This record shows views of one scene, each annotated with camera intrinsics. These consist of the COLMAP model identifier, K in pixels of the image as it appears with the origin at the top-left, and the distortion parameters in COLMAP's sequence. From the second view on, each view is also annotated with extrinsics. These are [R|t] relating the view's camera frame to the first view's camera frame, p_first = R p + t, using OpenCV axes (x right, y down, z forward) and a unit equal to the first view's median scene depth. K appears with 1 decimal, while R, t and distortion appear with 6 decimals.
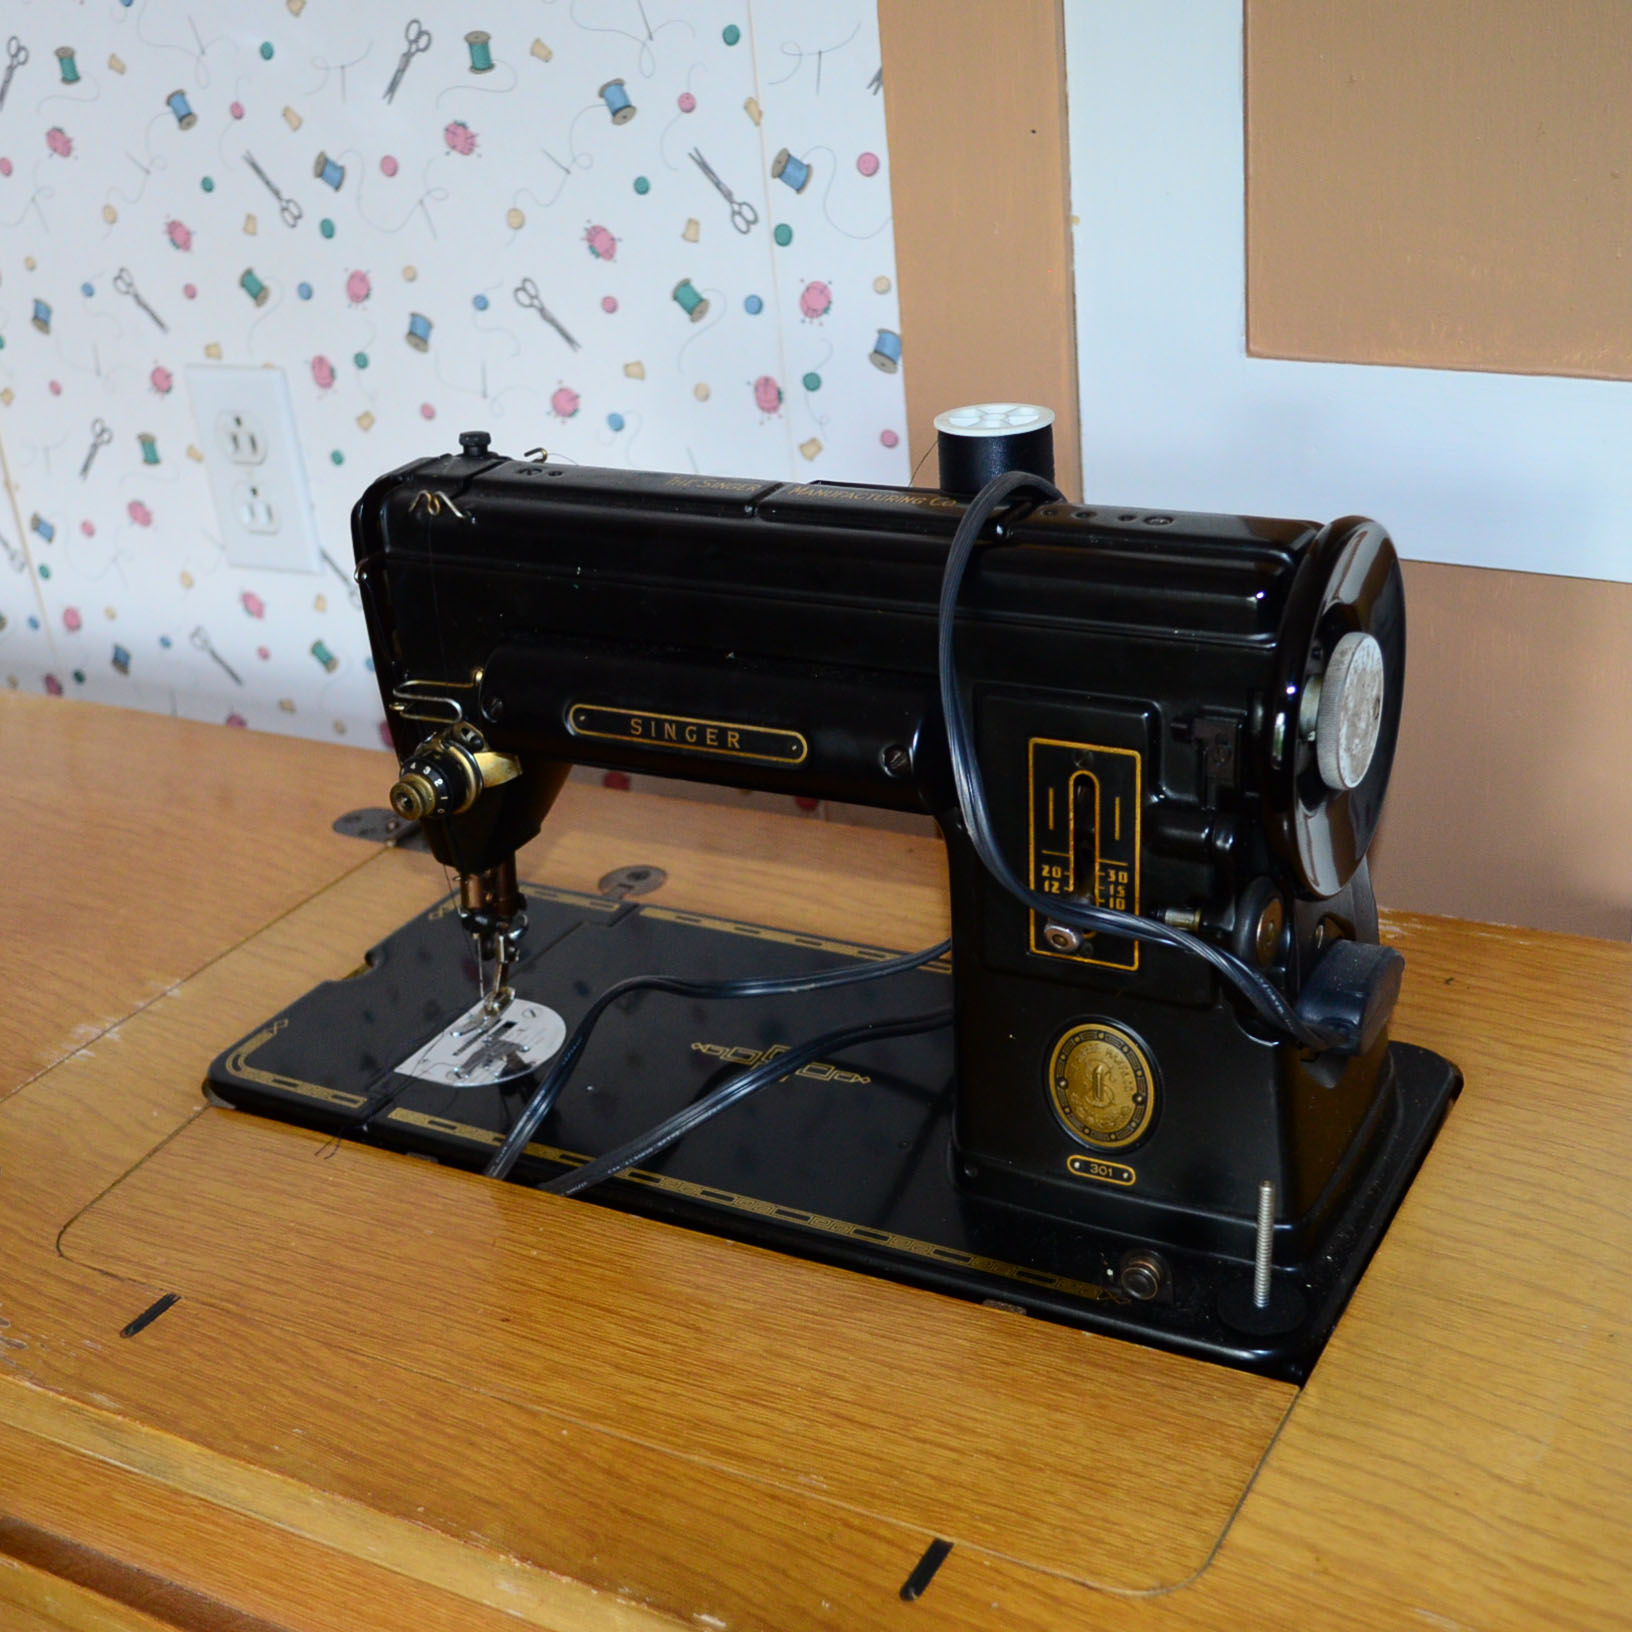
lens RADIAL K [[2202.0, 0, 821.0], [0, 2202.0, 821.7], [0, 0, 1]] dist [-0.026655, 0.000000]
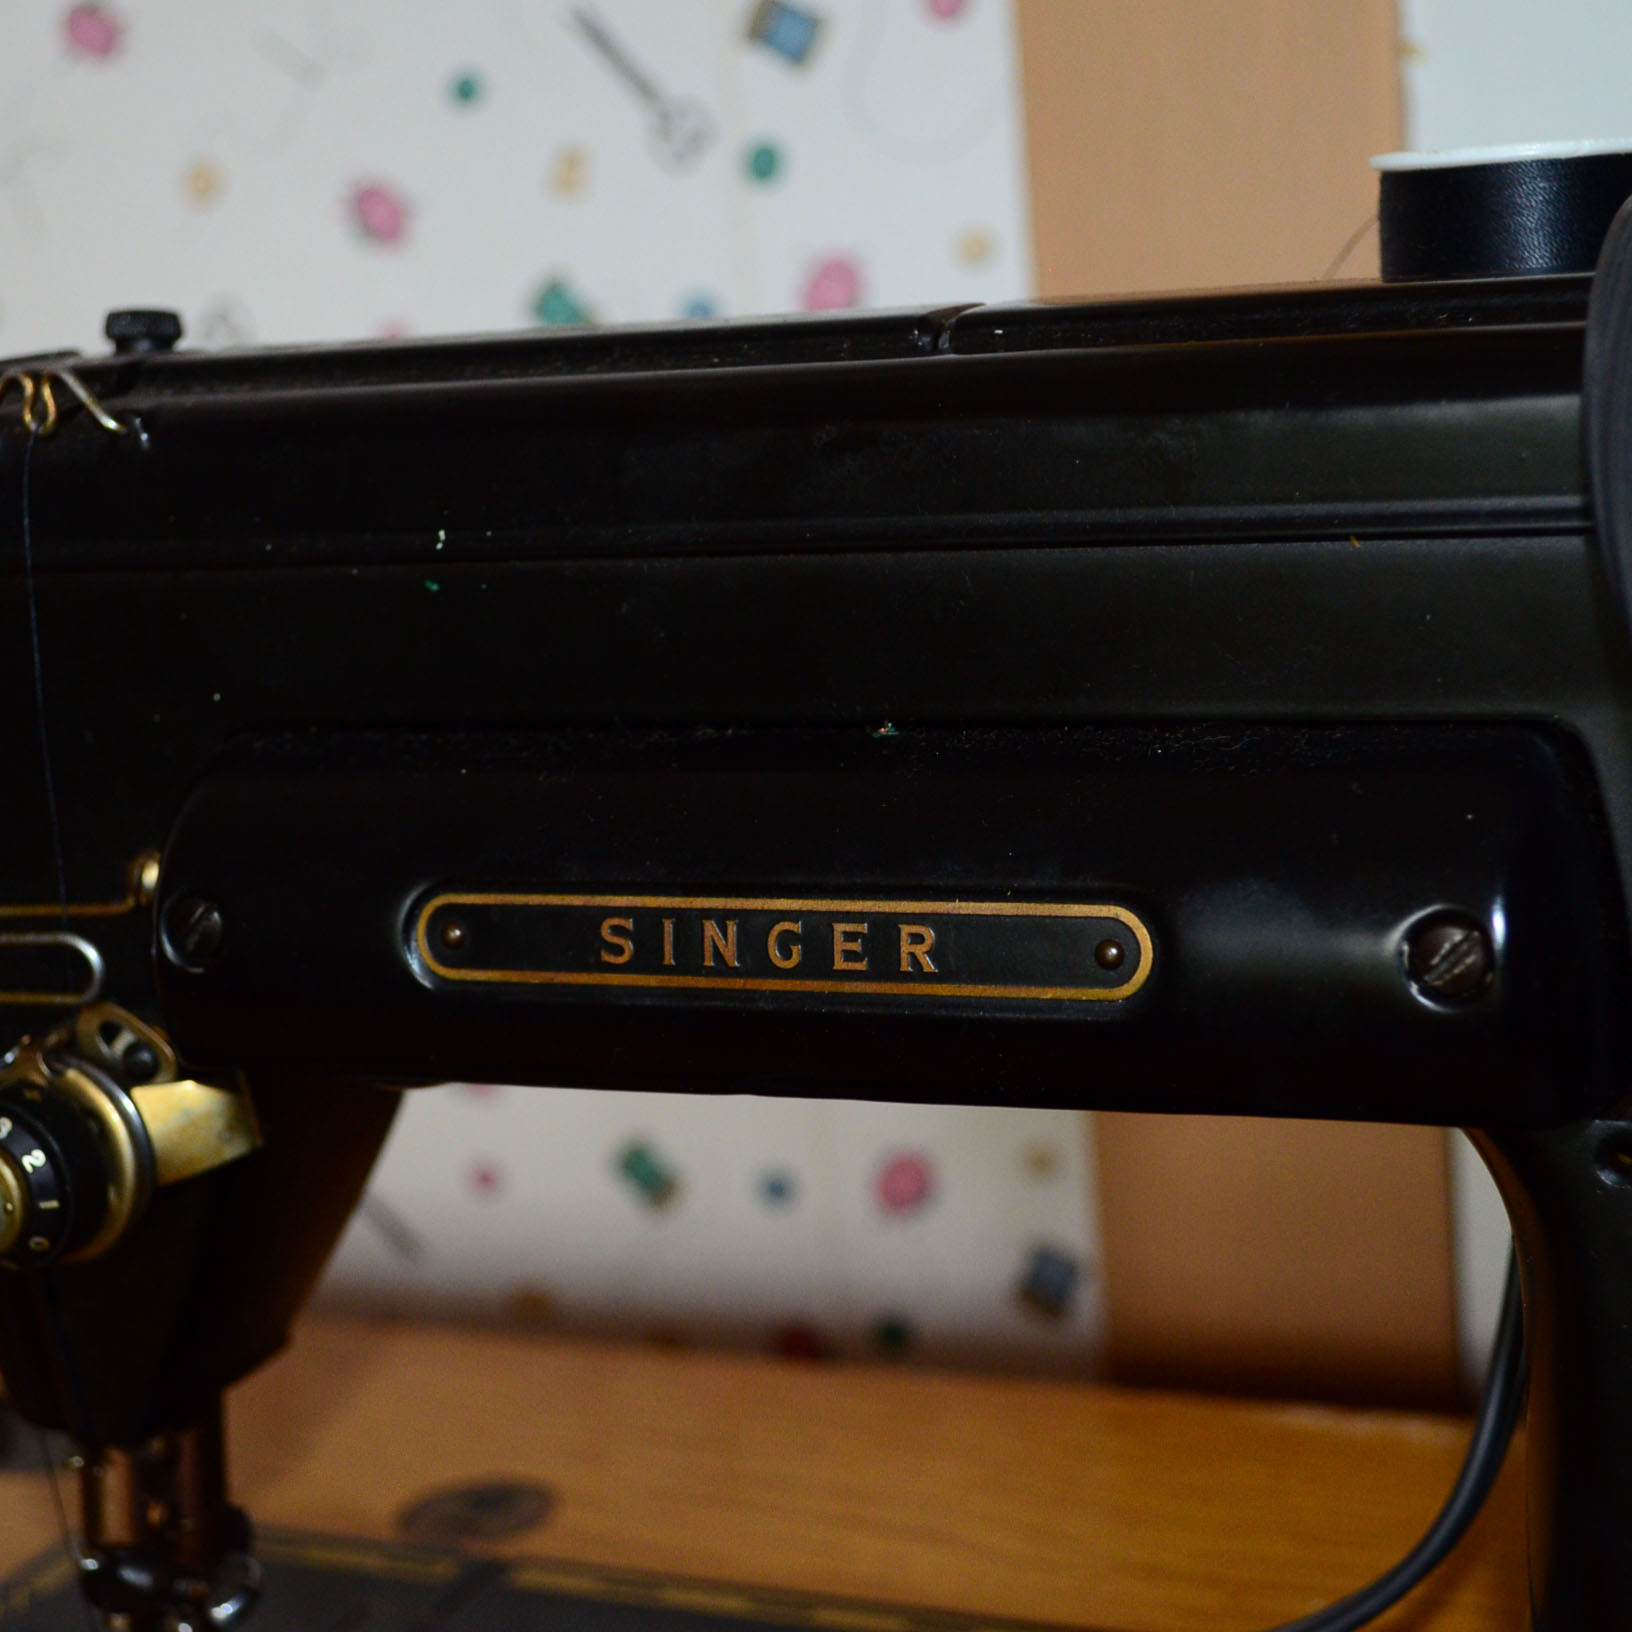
lens RADIAL K [[3149.1, 0, 803.8], [0, 3149.1, 822.6], [0, 0, 1]] dist [-0.013827, 0.000000]
pose [[0.996859, -0.015168, 0.077726, -0.092178], [0.032884, 0.972152, -0.232032, 0.054996], [-0.072042, 0.233859, 0.969598, 0.505027]]
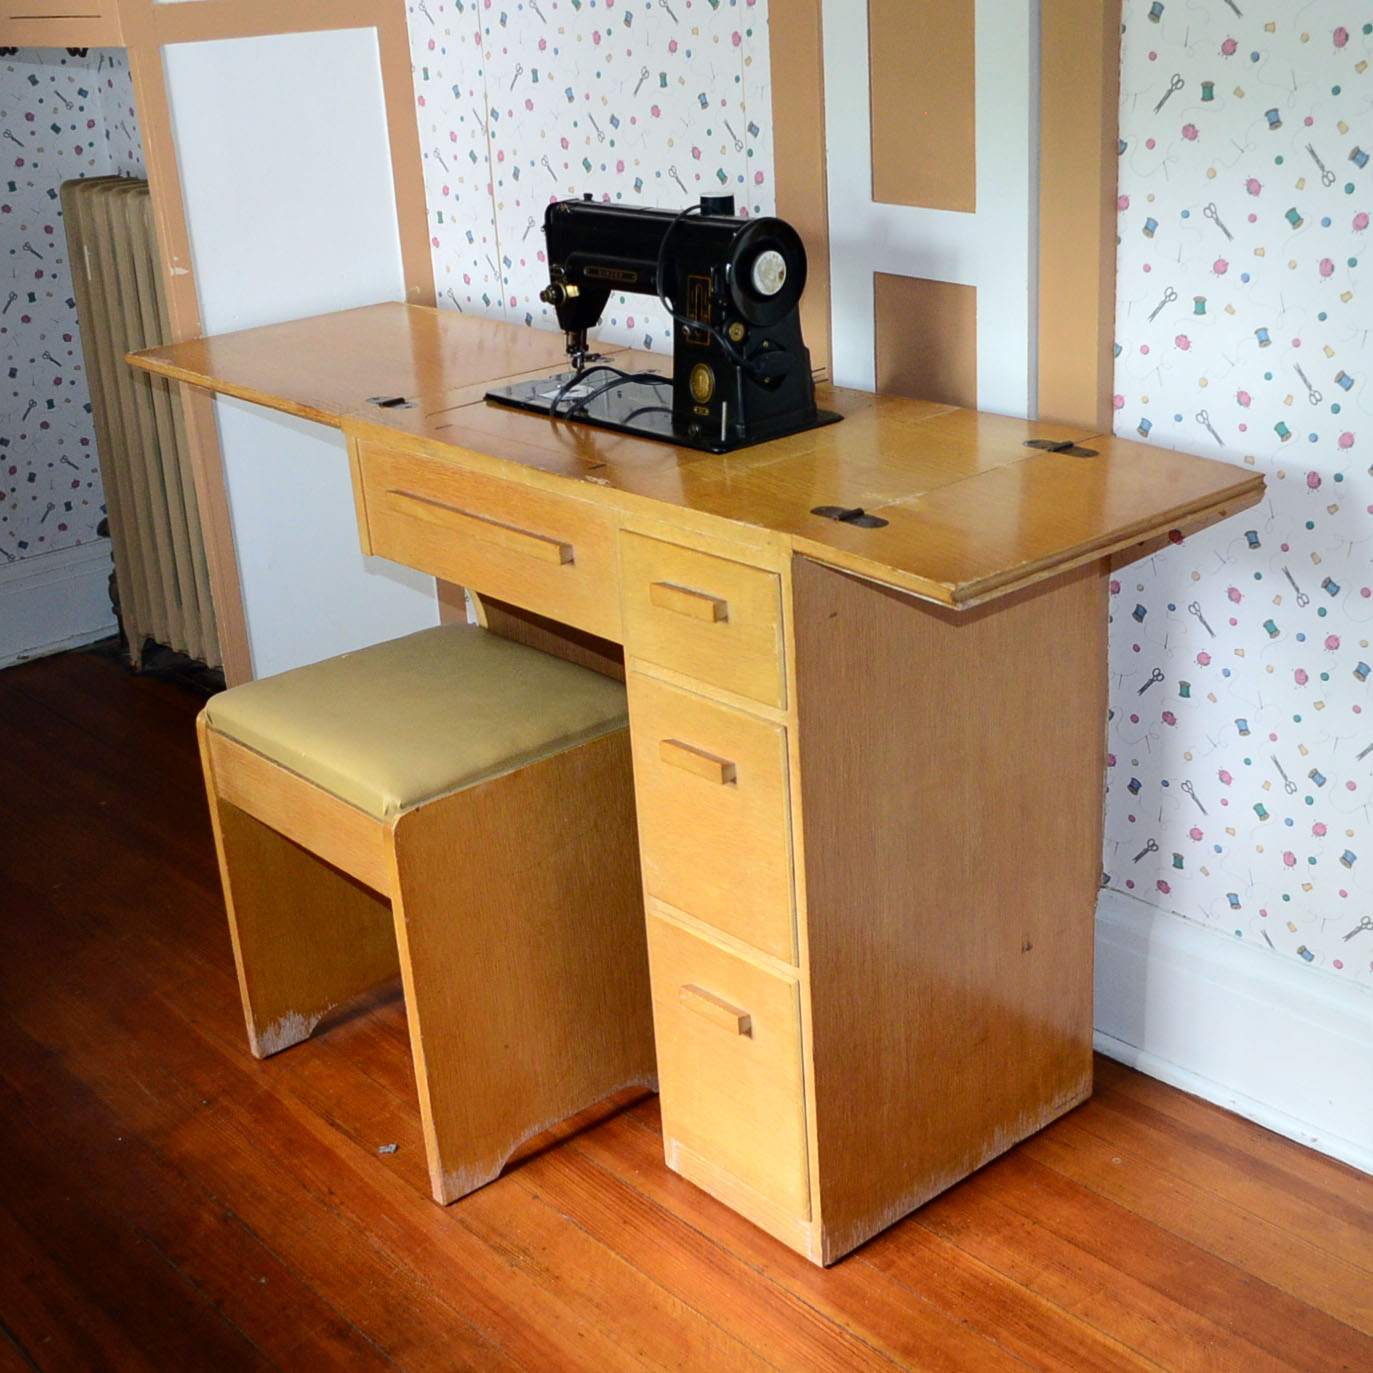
lens RADIAL K [[1963.0, 0, 681.7], [0, 1963.0, 677.5], [0, 0, 1]] dist [-0.020768, 0.000000]
pose [[0.934935, 0.156638, -0.318374, 1.102459], [-0.171276, 0.985053, -0.018329, 0.610281], [0.310744, 0.071666, 0.947788, -1.807624]]
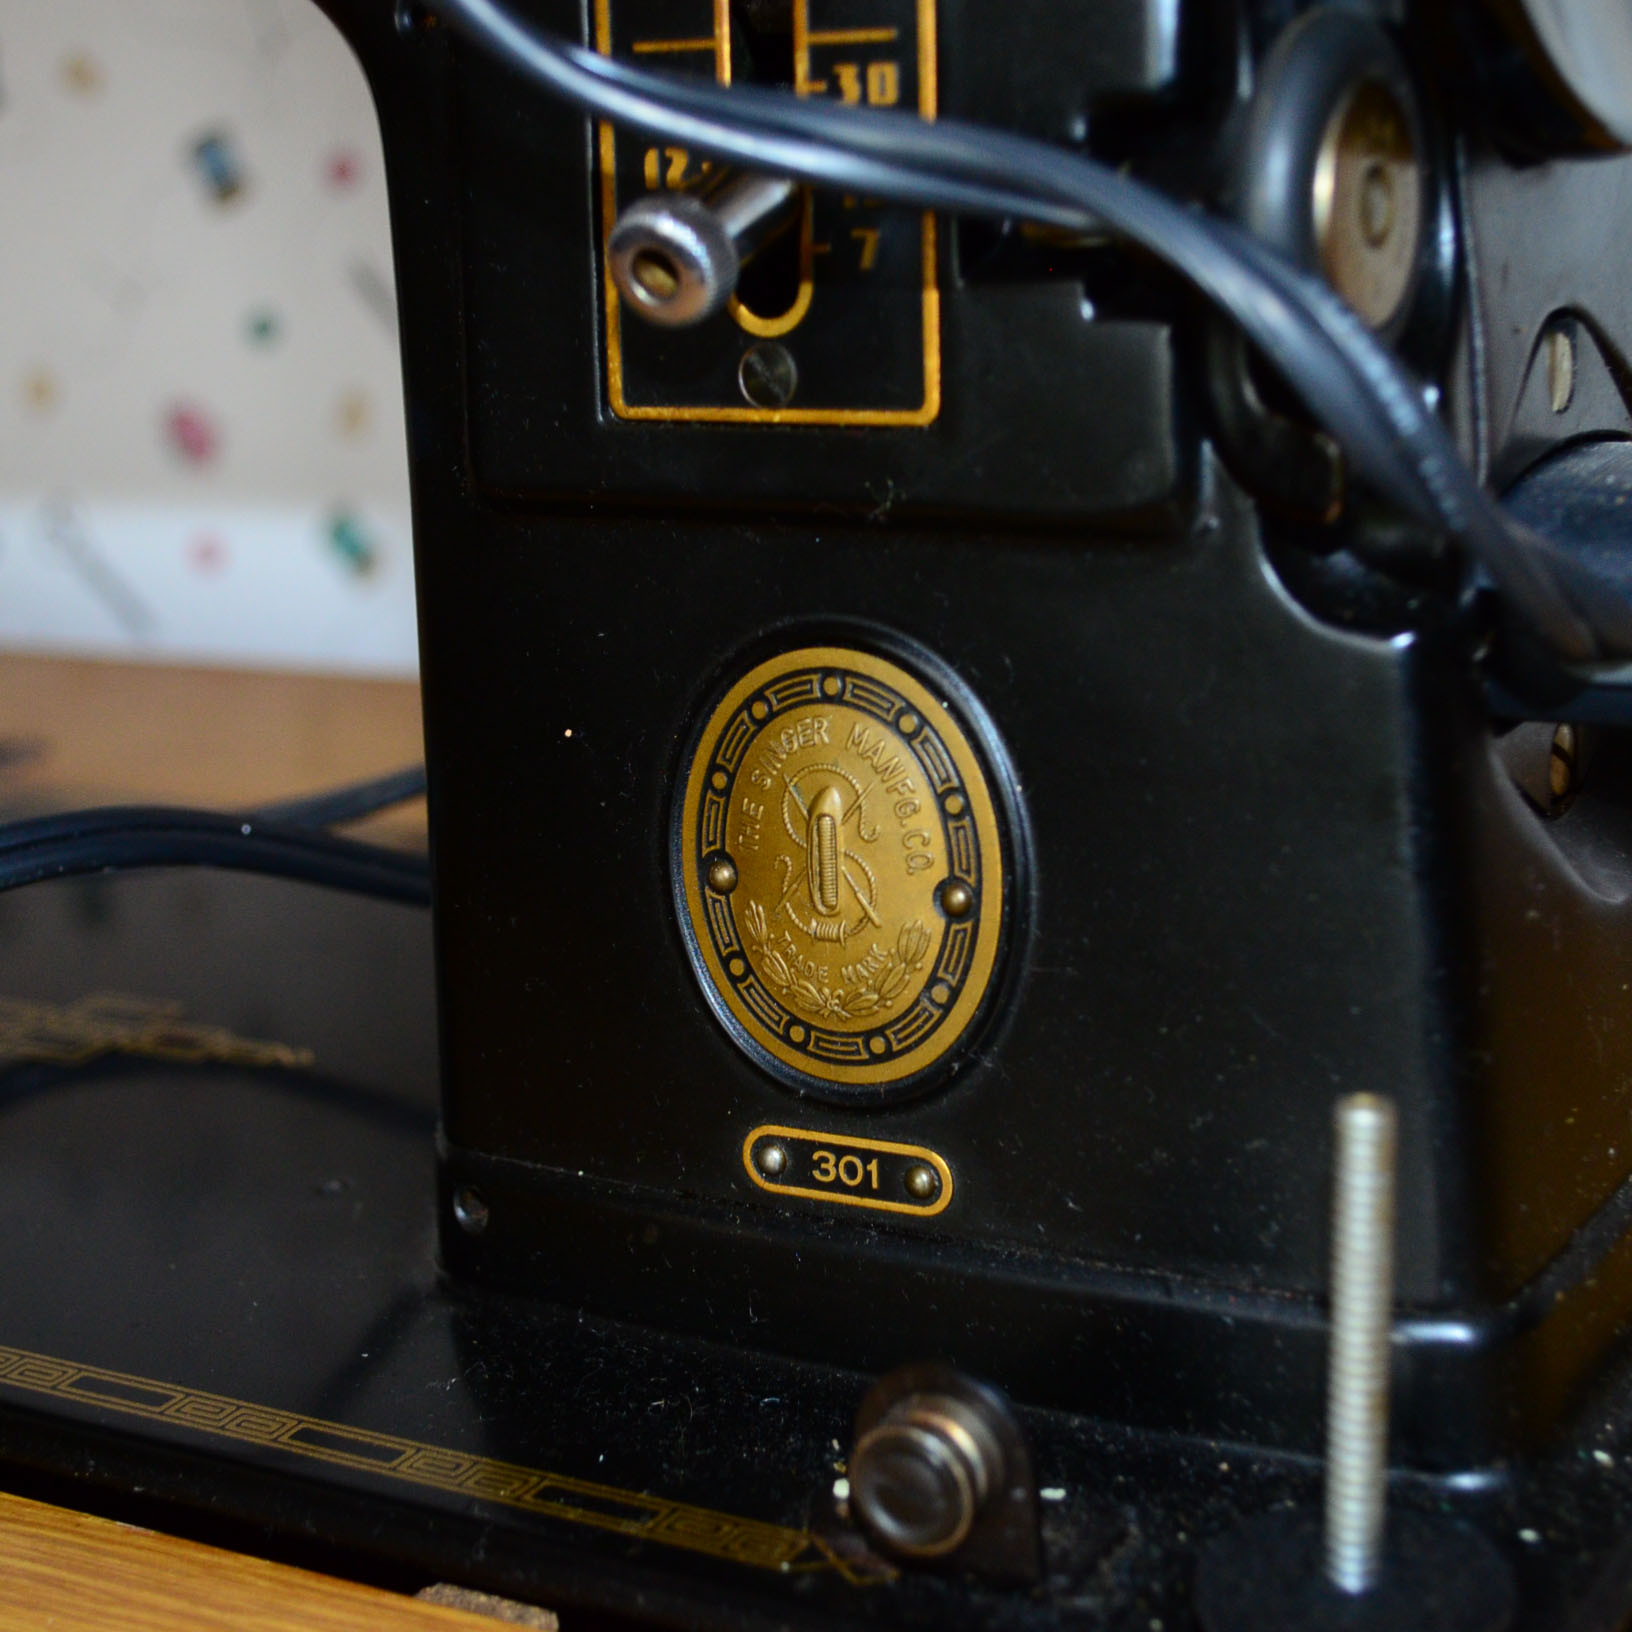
lens RADIAL K [[3149.1, 0, 814.1], [0, 3149.1, 817.9], [0, 0, 1]] dist [-0.013827, 0.000000]
pose [[0.999293, 0.022512, -0.030127, 0.131905], [-0.027055, 0.986731, -0.160094, 0.175991], [0.026123, 0.160796, 0.986642, 0.550601]]
